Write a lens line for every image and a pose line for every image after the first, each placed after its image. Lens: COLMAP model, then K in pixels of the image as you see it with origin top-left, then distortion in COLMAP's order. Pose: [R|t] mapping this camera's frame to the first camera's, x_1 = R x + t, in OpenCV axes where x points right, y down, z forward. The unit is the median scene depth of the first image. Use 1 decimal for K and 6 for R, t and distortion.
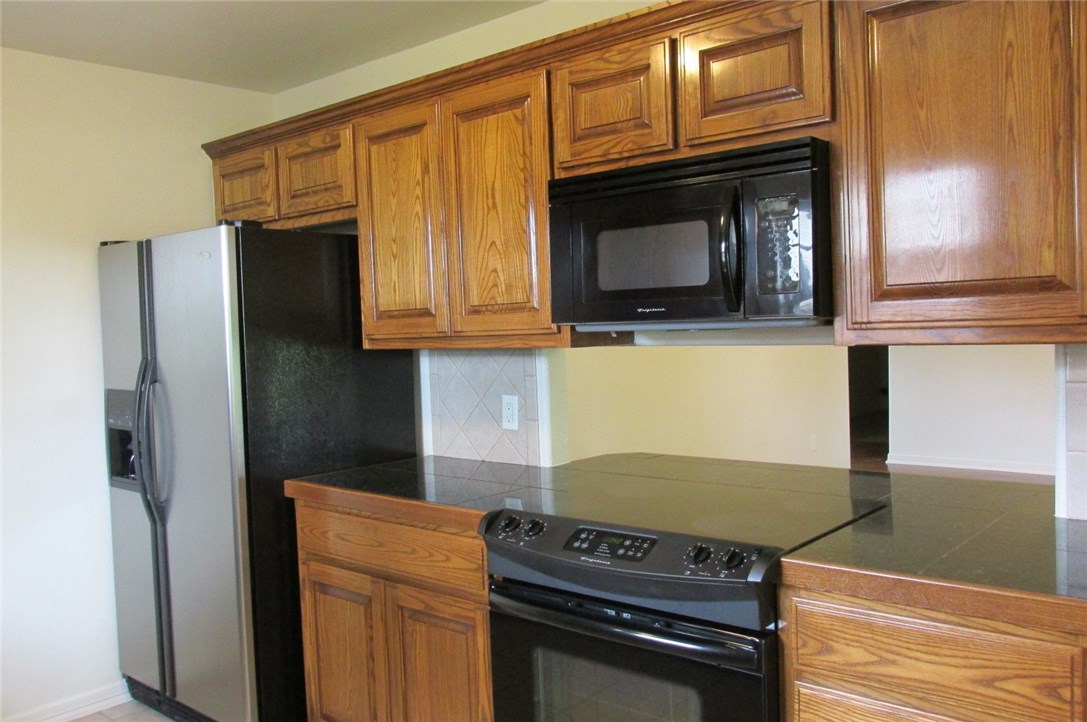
lens RADIAL K [[911.4, 0, 544.2], [0, 911.4, 360.7], [0, 0, 1]] dist [-0.035867, 0.020716]
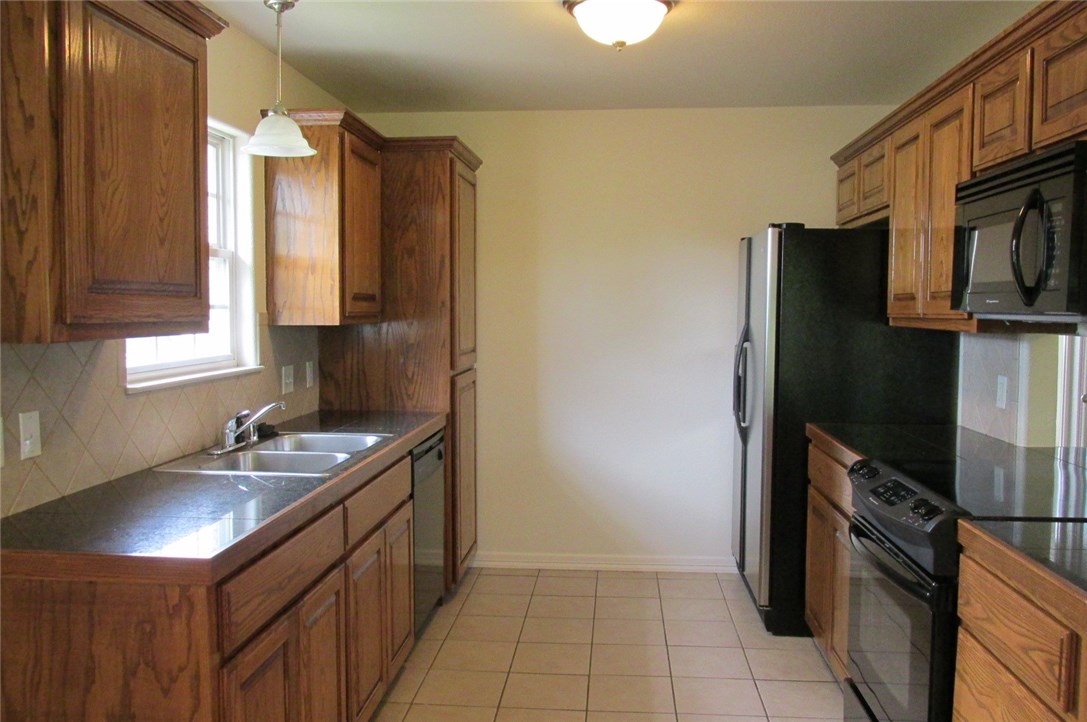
lens RADIAL K [[911.4, 0, 548.8], [0, 911.4, 357.9], [0, 0, 1]] dist [-0.035867, 0.020716]
pose [[0.590650, 0.083223, -0.802625, 0.537294], [-0.060127, 0.996441, 0.059072, -0.015567], [0.804685, 0.013368, 0.593551, -0.068017]]
